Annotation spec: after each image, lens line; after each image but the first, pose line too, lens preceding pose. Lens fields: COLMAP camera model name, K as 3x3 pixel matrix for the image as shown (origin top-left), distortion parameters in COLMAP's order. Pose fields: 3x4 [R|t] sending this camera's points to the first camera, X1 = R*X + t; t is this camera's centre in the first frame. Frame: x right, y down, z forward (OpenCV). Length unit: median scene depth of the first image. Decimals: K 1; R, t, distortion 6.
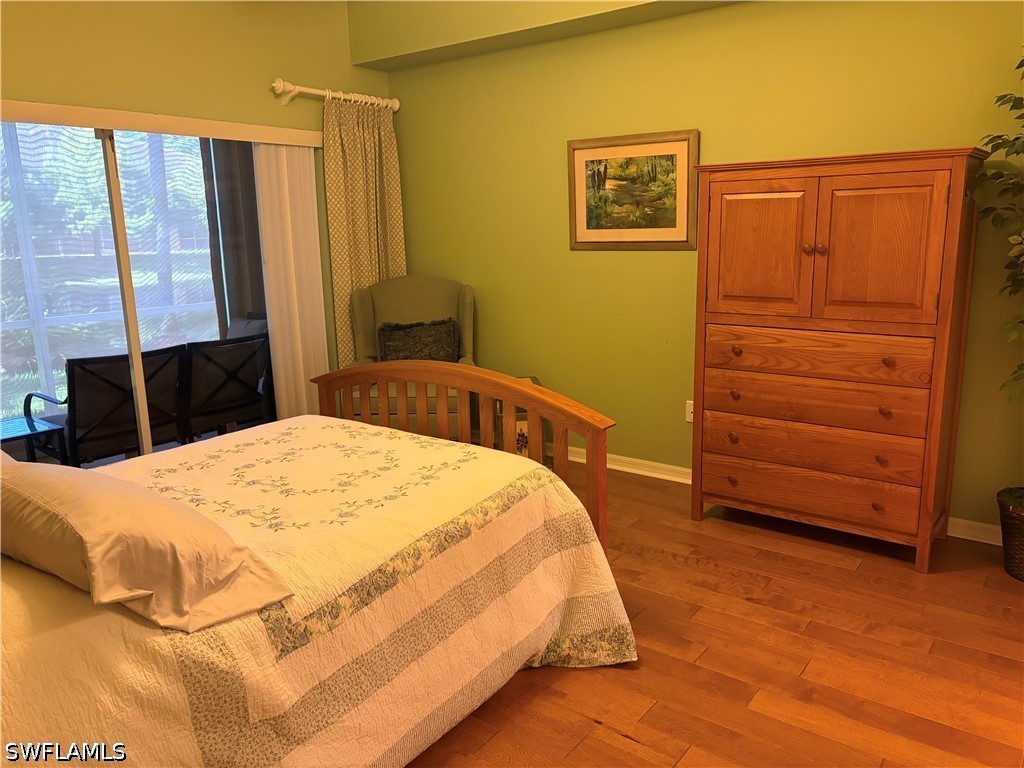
lens RADIAL K [[784.7, 0, 509.9], [0, 784.7, 386.8], [0, 0, 1]] dist [0.042564, -0.062112]
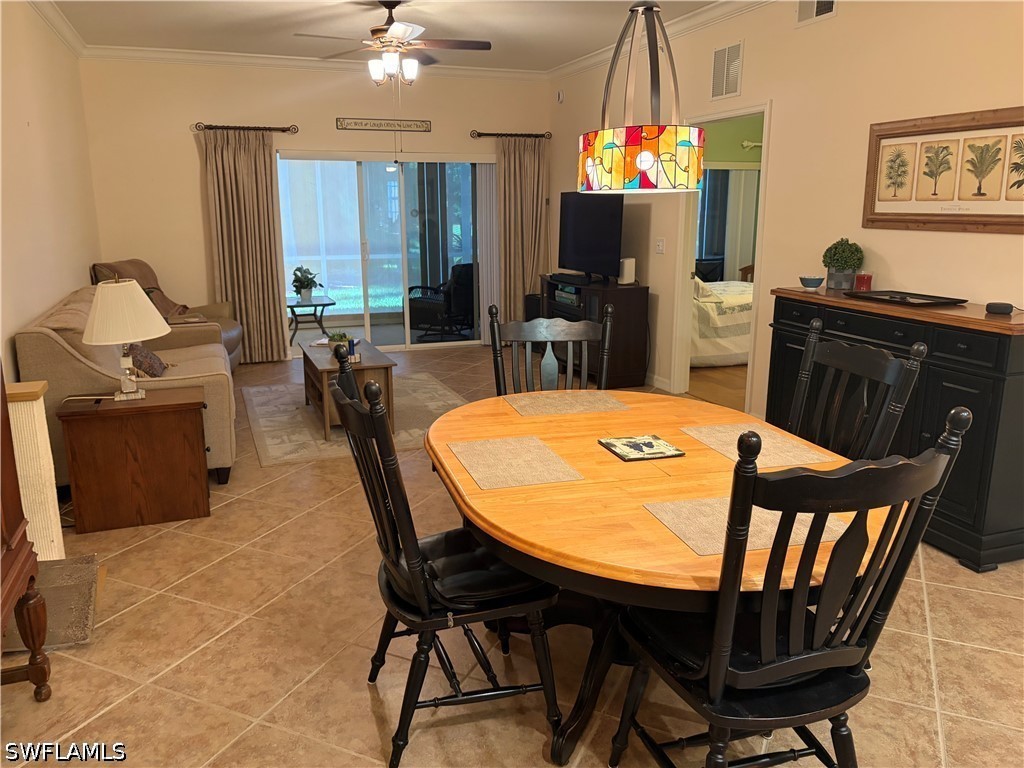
lens RADIAL K [[776.2, 0, 504.7], [0, 776.2, 382.1], [0, 0, 1]] dist [0.047976, -0.058887]
pose [[0.842875, 0.136904, -0.520402, 0.504630], [-0.123594, 0.990493, 0.060392, 0.315984], [0.523723, 0.013415, 0.851783, -1.647177]]
